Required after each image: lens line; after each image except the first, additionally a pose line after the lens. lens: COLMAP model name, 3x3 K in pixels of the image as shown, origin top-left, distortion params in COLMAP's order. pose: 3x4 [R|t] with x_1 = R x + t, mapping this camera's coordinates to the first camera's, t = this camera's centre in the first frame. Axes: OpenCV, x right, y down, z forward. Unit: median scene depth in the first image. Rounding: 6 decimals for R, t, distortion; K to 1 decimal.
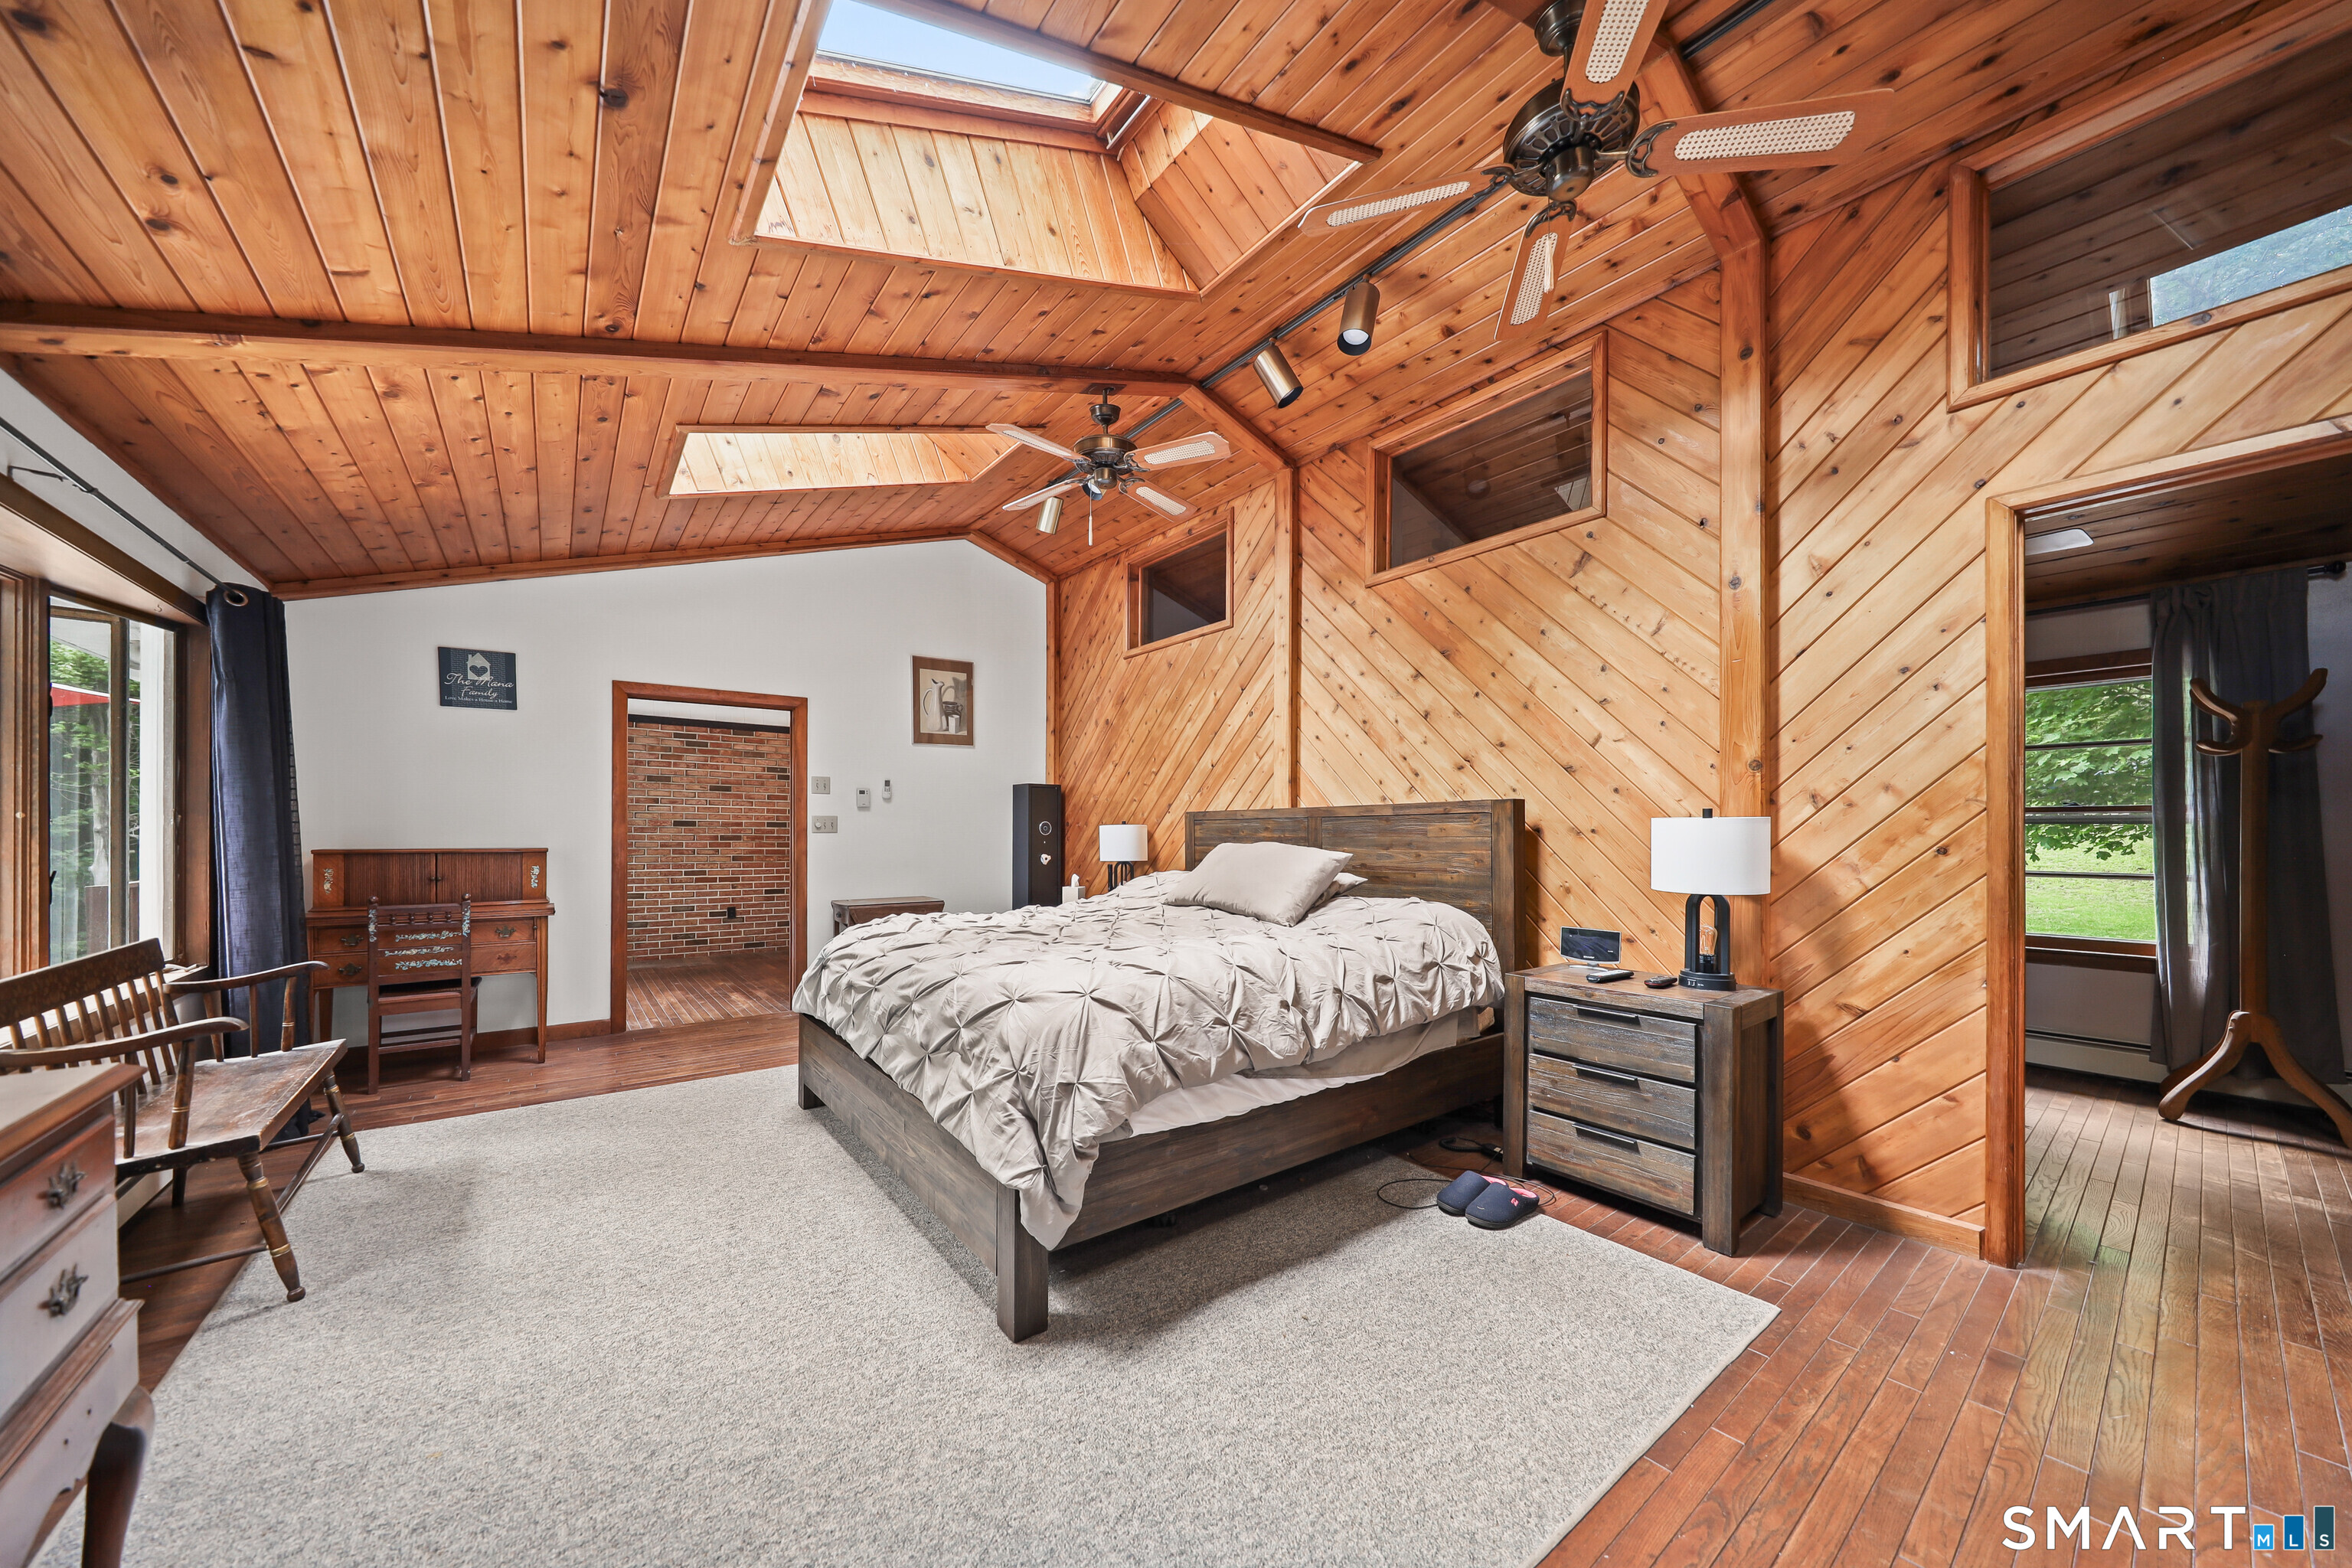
lens RADIAL K [[792.8, 0, 1124.1], [0, 792.8, 822.6], [0, 0, 1]] dist [0.000675, 0.000024]
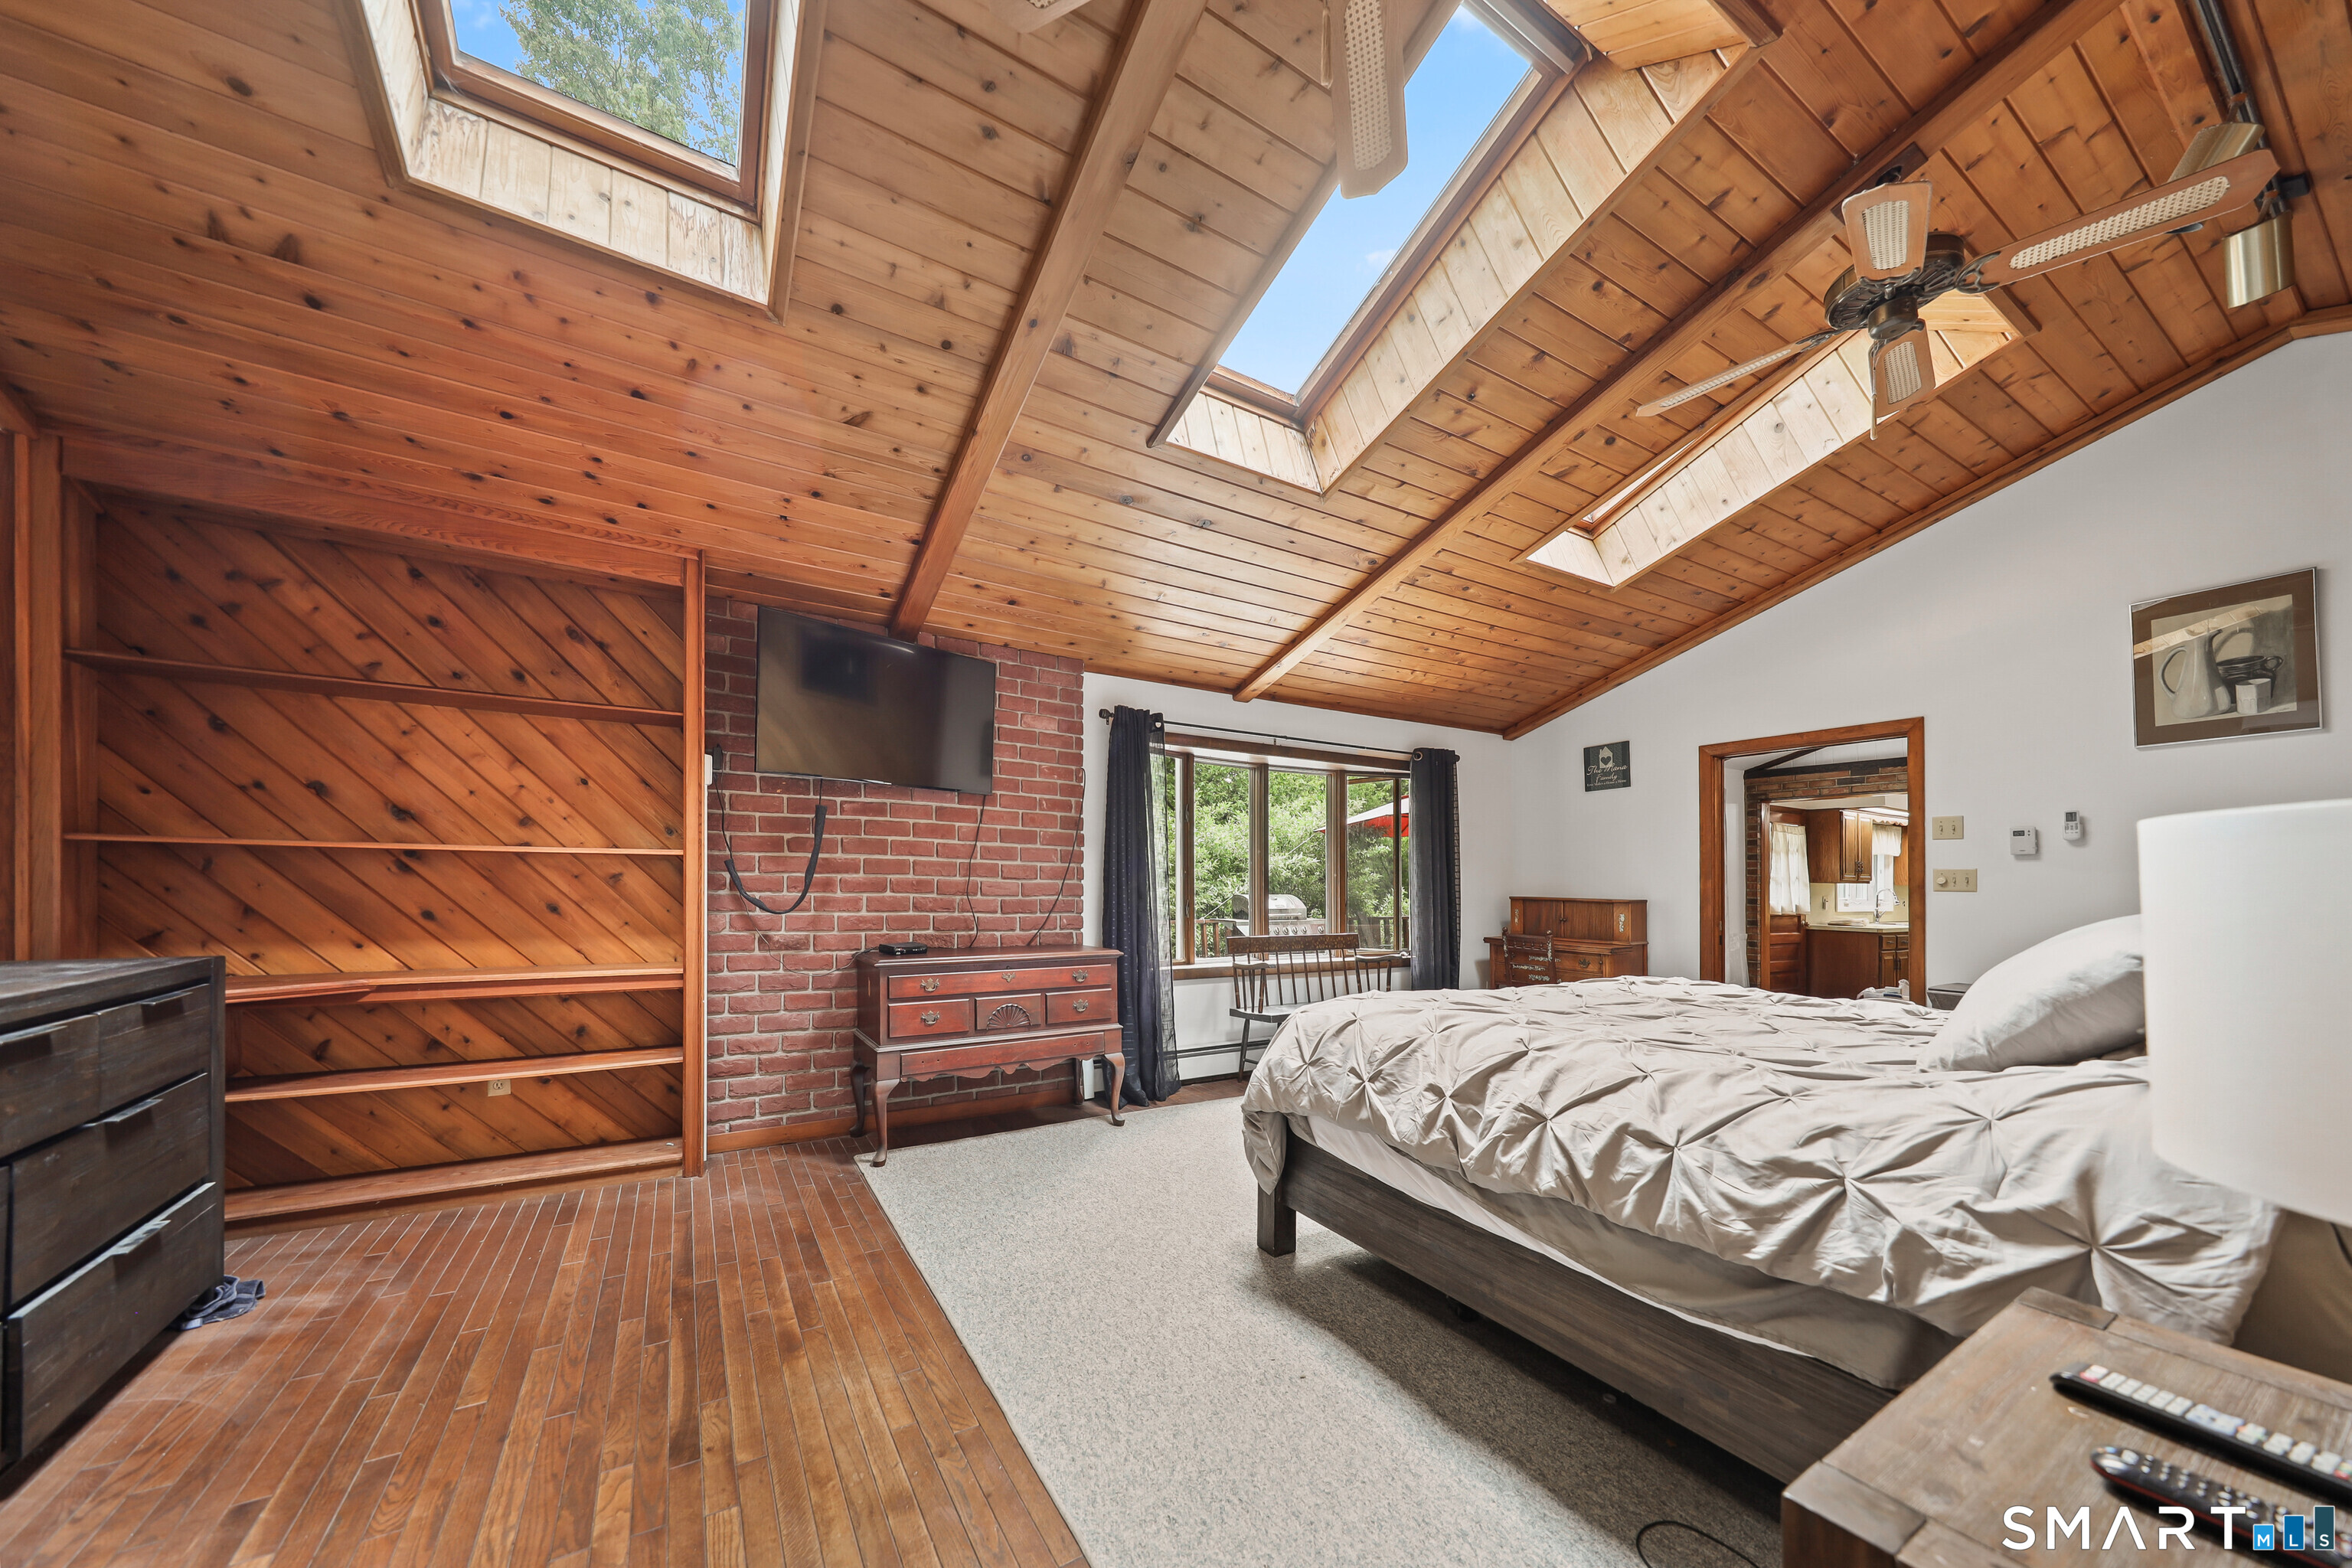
lens RADIAL K [[810.8, 0, 1170.3], [0, 810.8, 884.0], [0, 0, 1]] dist [0.000566, 0.000058]
pose [[-0.088283, 0.001863, -0.996094, 0.554473], [-0.001340, 0.999997, 0.001989, 0.006822], [0.996095, 0.001511, -0.088281, 0.413701]]
